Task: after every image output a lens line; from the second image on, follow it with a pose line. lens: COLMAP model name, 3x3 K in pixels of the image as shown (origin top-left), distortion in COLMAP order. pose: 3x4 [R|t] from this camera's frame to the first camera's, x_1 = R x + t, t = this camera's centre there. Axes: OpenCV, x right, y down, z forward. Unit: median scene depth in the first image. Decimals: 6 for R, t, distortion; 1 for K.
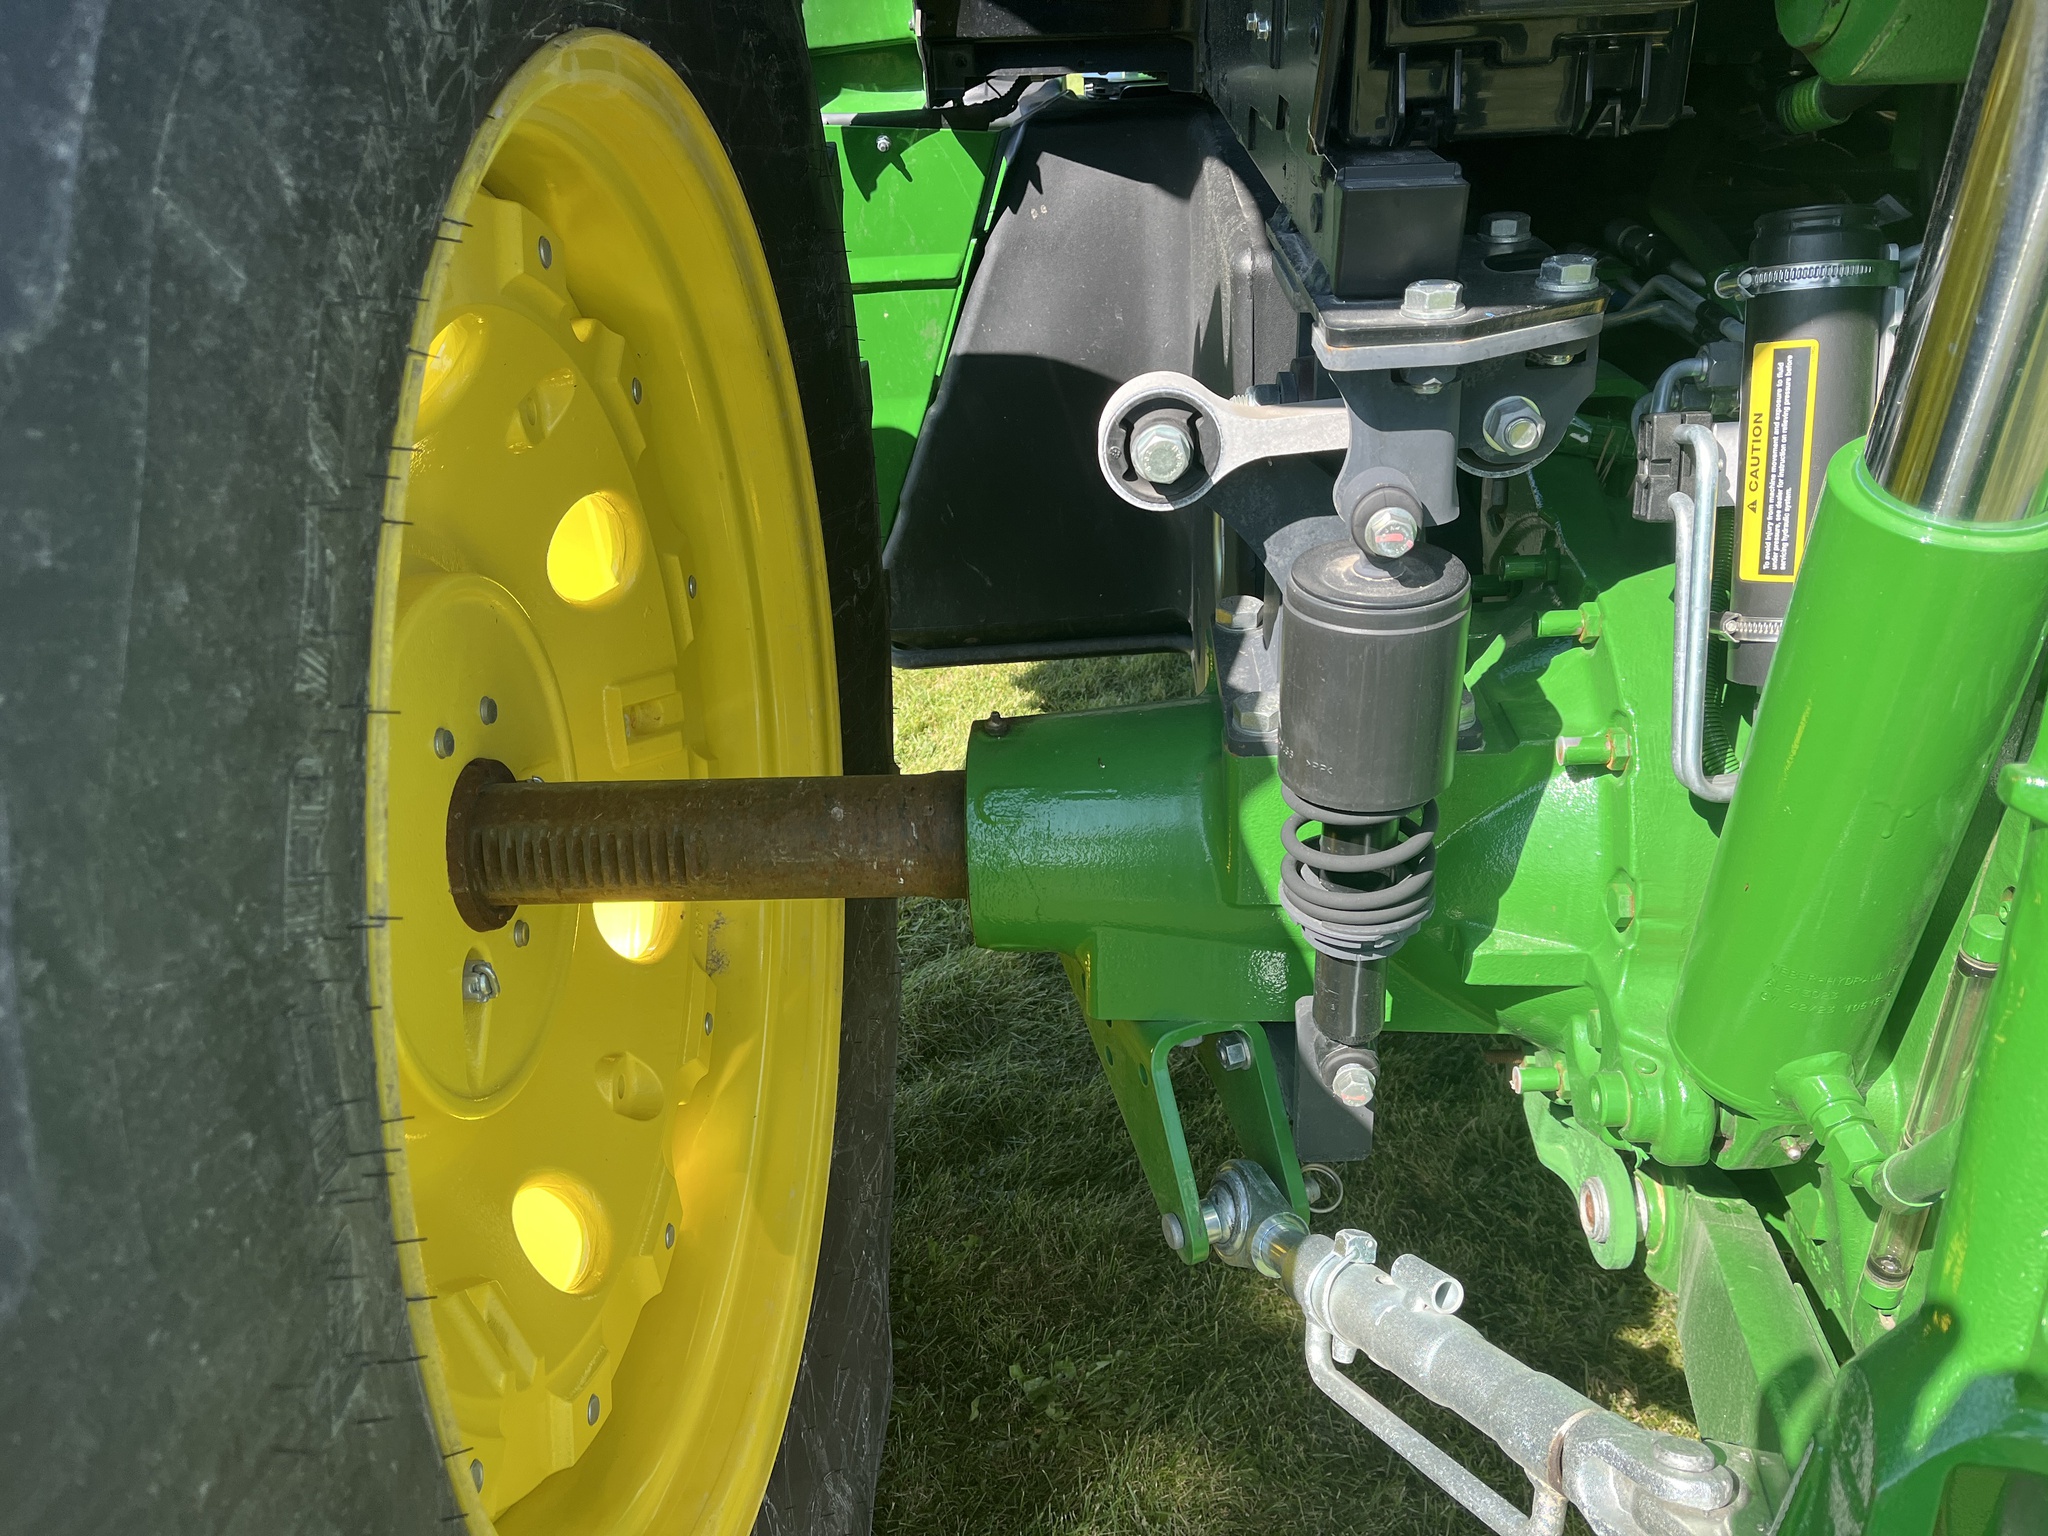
lens RADIAL K [[1521.8, 0, 1024.0], [0, 1521.8, 768.0], [0, 0, 1]] dist [0.072364, -0.104603]
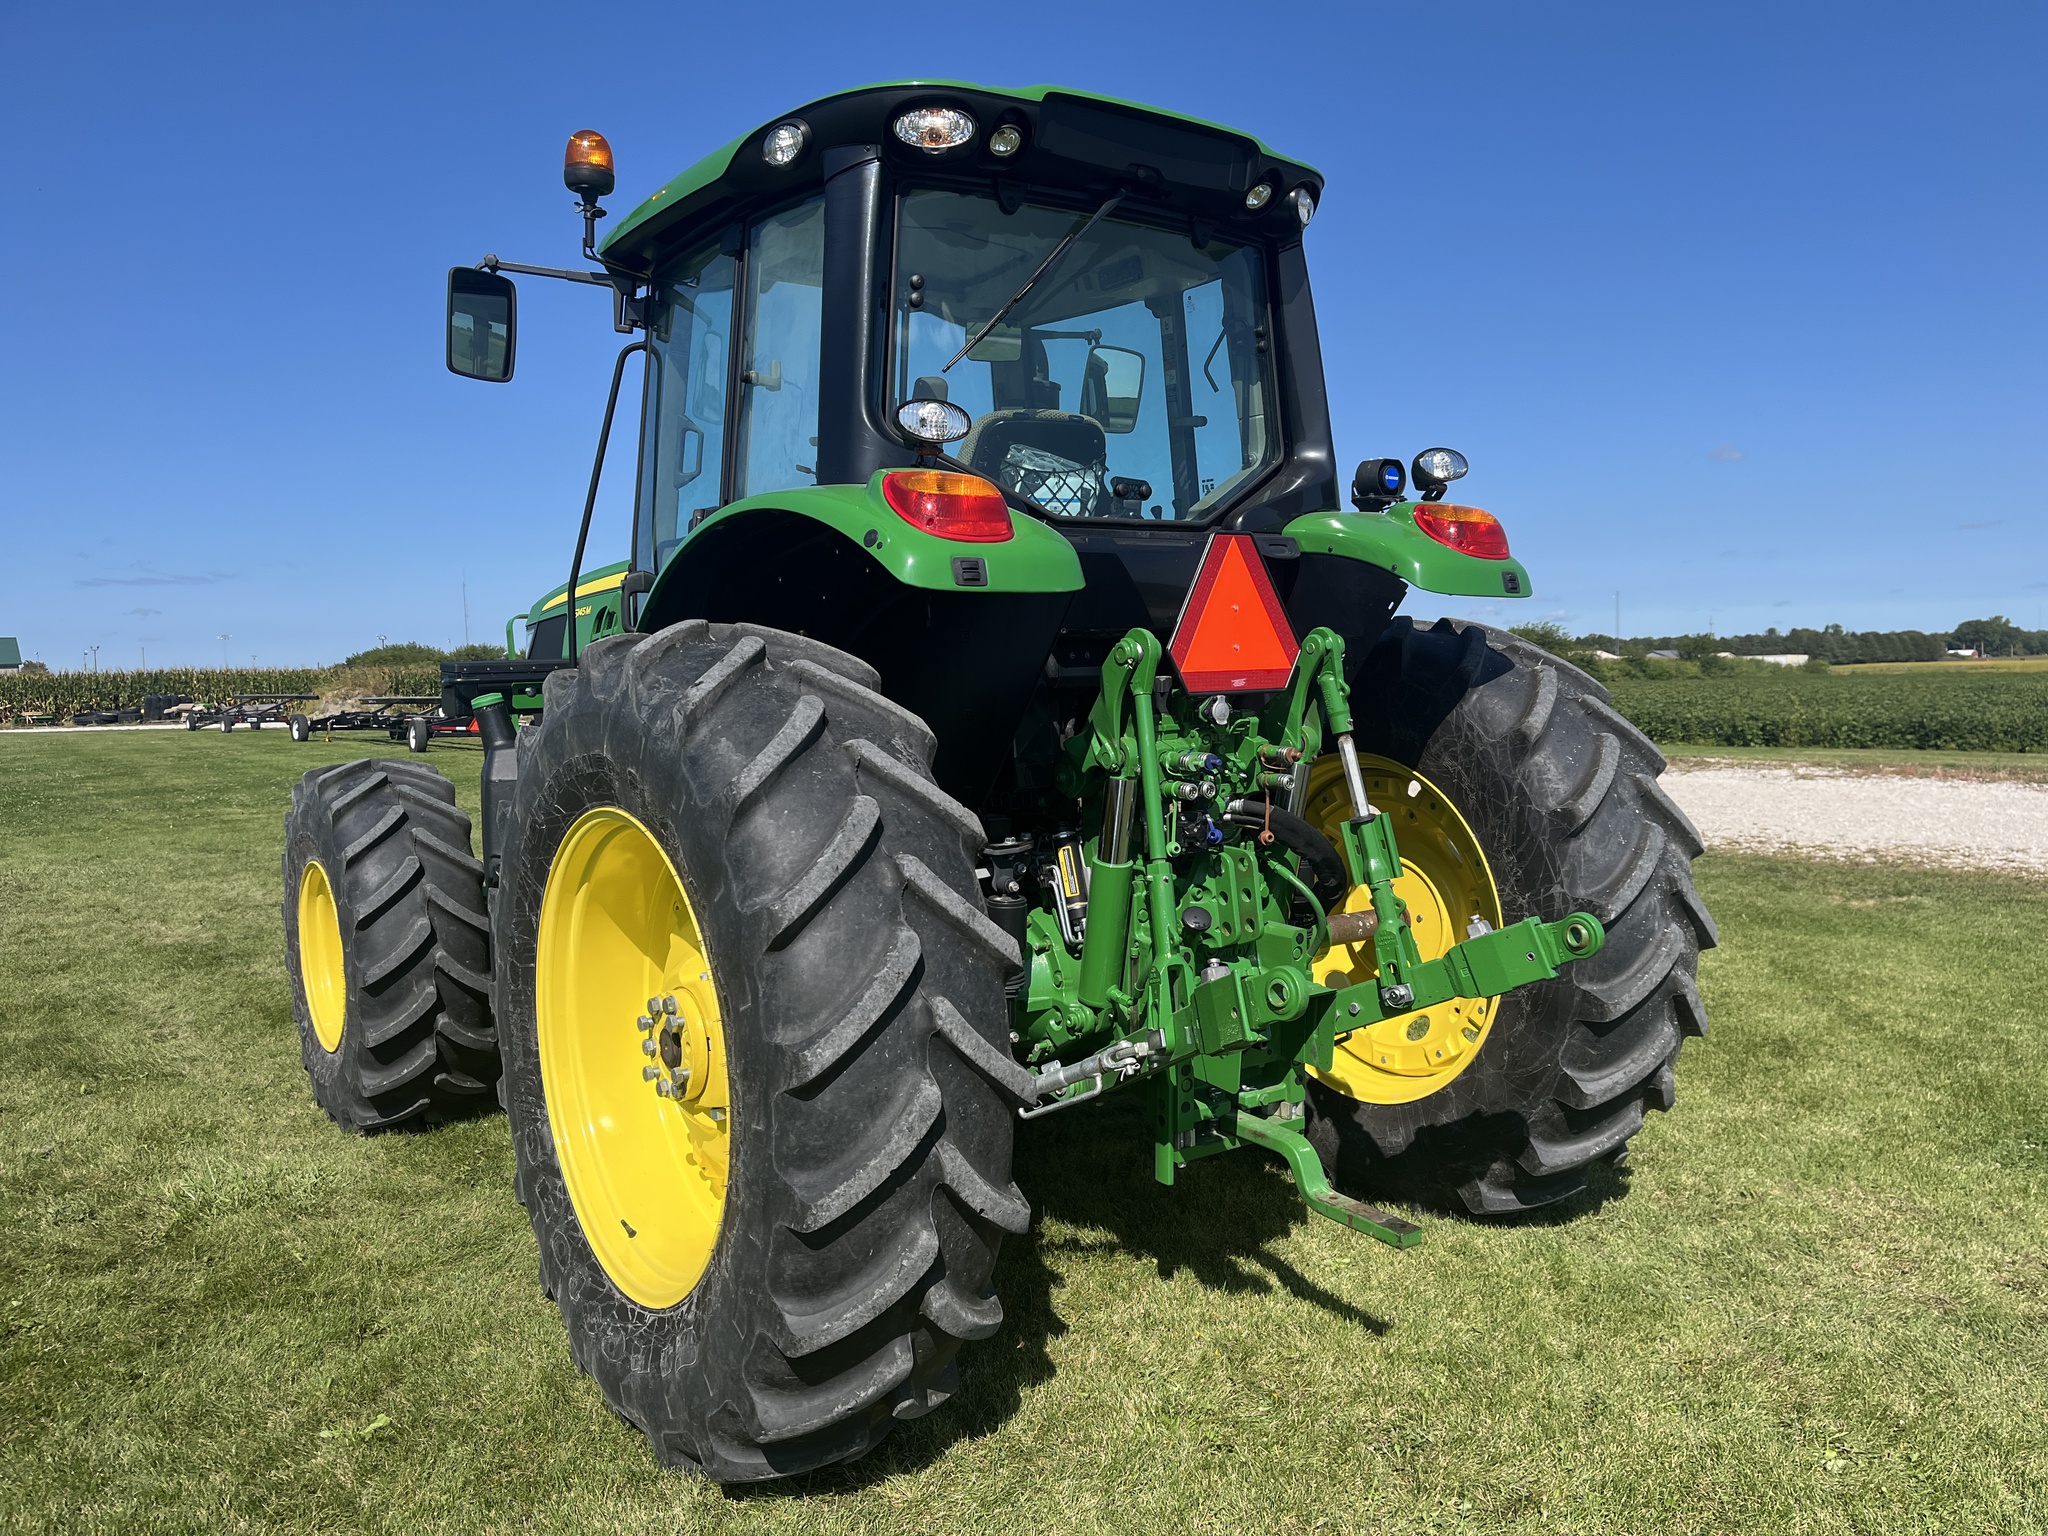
lens RADIAL K [[1521.8, 0, 1024.0], [0, 1521.8, 768.0], [0, 0, 1]] dist [0.072364, -0.104603]
pose [[0.780175, -0.005800, 0.625534, -2.604119], [0.277104, 0.899703, -0.337266, 1.082476], [-0.560839, 0.436464, 0.703533, -2.419749]]
